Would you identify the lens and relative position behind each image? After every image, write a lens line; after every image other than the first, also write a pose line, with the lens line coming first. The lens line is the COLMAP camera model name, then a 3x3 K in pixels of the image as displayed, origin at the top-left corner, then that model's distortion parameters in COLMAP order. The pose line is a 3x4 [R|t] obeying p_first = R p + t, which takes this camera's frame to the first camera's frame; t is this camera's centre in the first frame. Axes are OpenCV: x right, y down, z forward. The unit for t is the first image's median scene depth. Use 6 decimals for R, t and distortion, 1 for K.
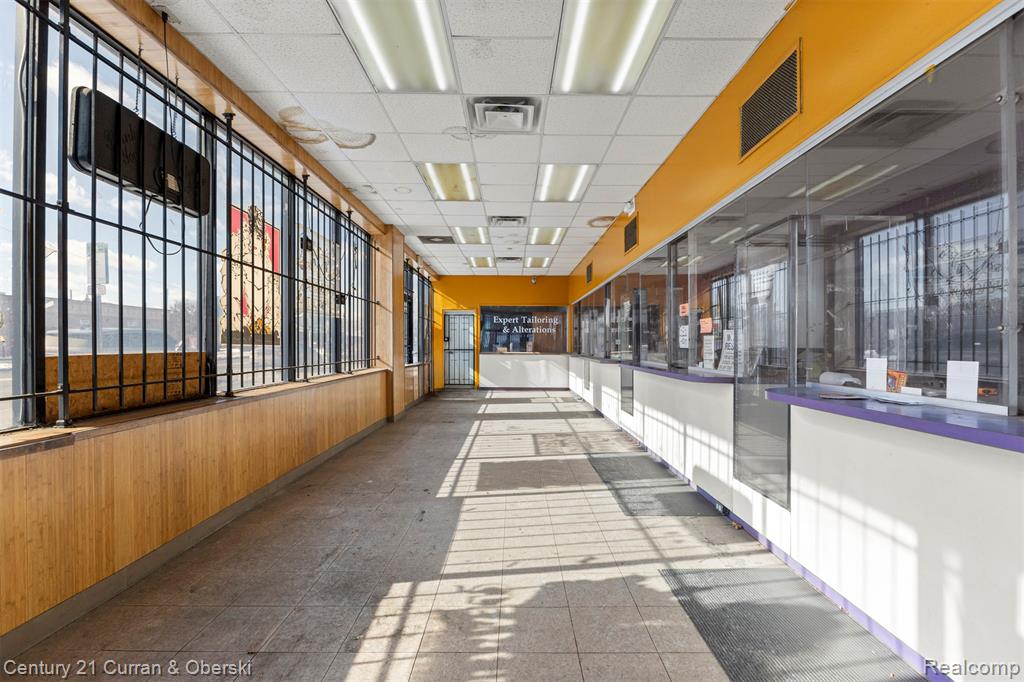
lens RADIAL K [[458.6, 0, 512.0], [0, 458.6, 341.0], [0, 0, 1]] dist [-0.006874, -0.000022]
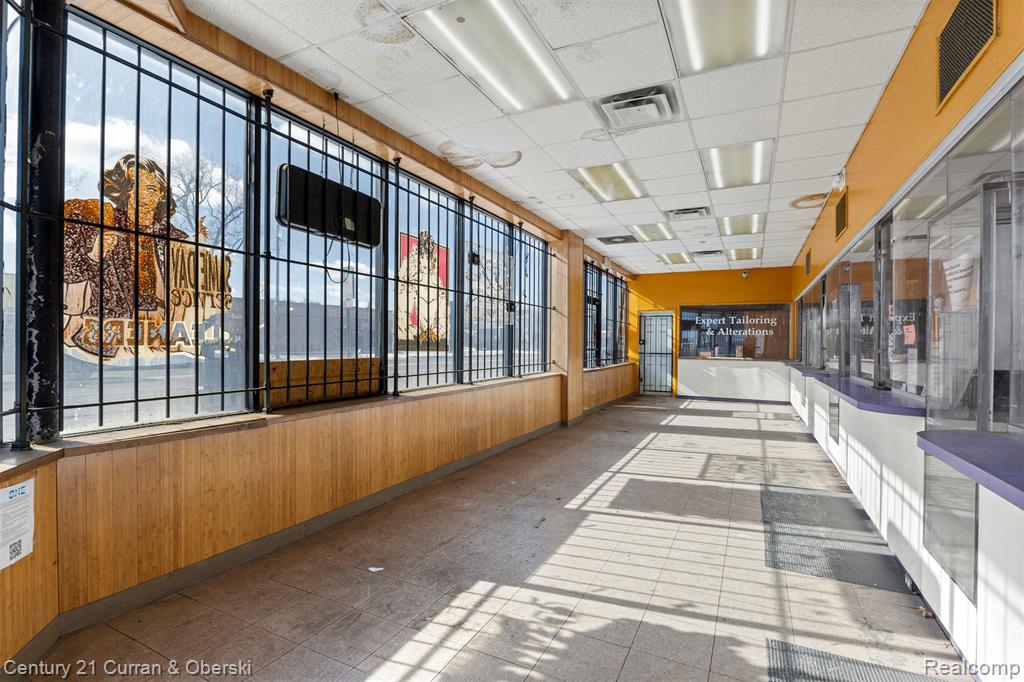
lens RADIAL K [[476.9, 0, 512.0], [0, 476.9, 341.0], [0, 0, 1]] dist [-0.004270, -0.000380]
pose [[0.893207, 0.005548, -0.449612, 0.189730], [-0.005190, 0.999984, 0.002029, -0.021975], [0.449617, 0.000521, 0.893222, 0.020730]]
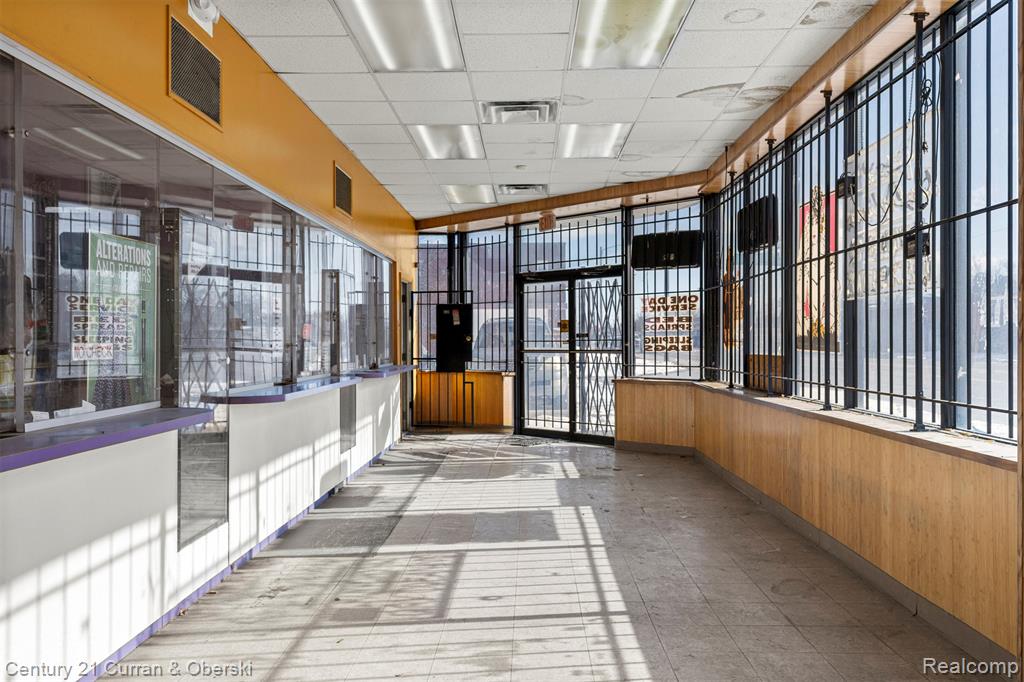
lens RADIAL K [[802.3, 0, 512.0], [0, 802.3, 341.0], [0, 0, 1]] dist [0.007300, -0.001236]
pose [[-0.999813, 0.003260, 0.019080, -0.030037], [0.003069, 0.999945, -0.009981, 0.002677], [-0.019112, -0.009920, -0.999768, 2.618799]]
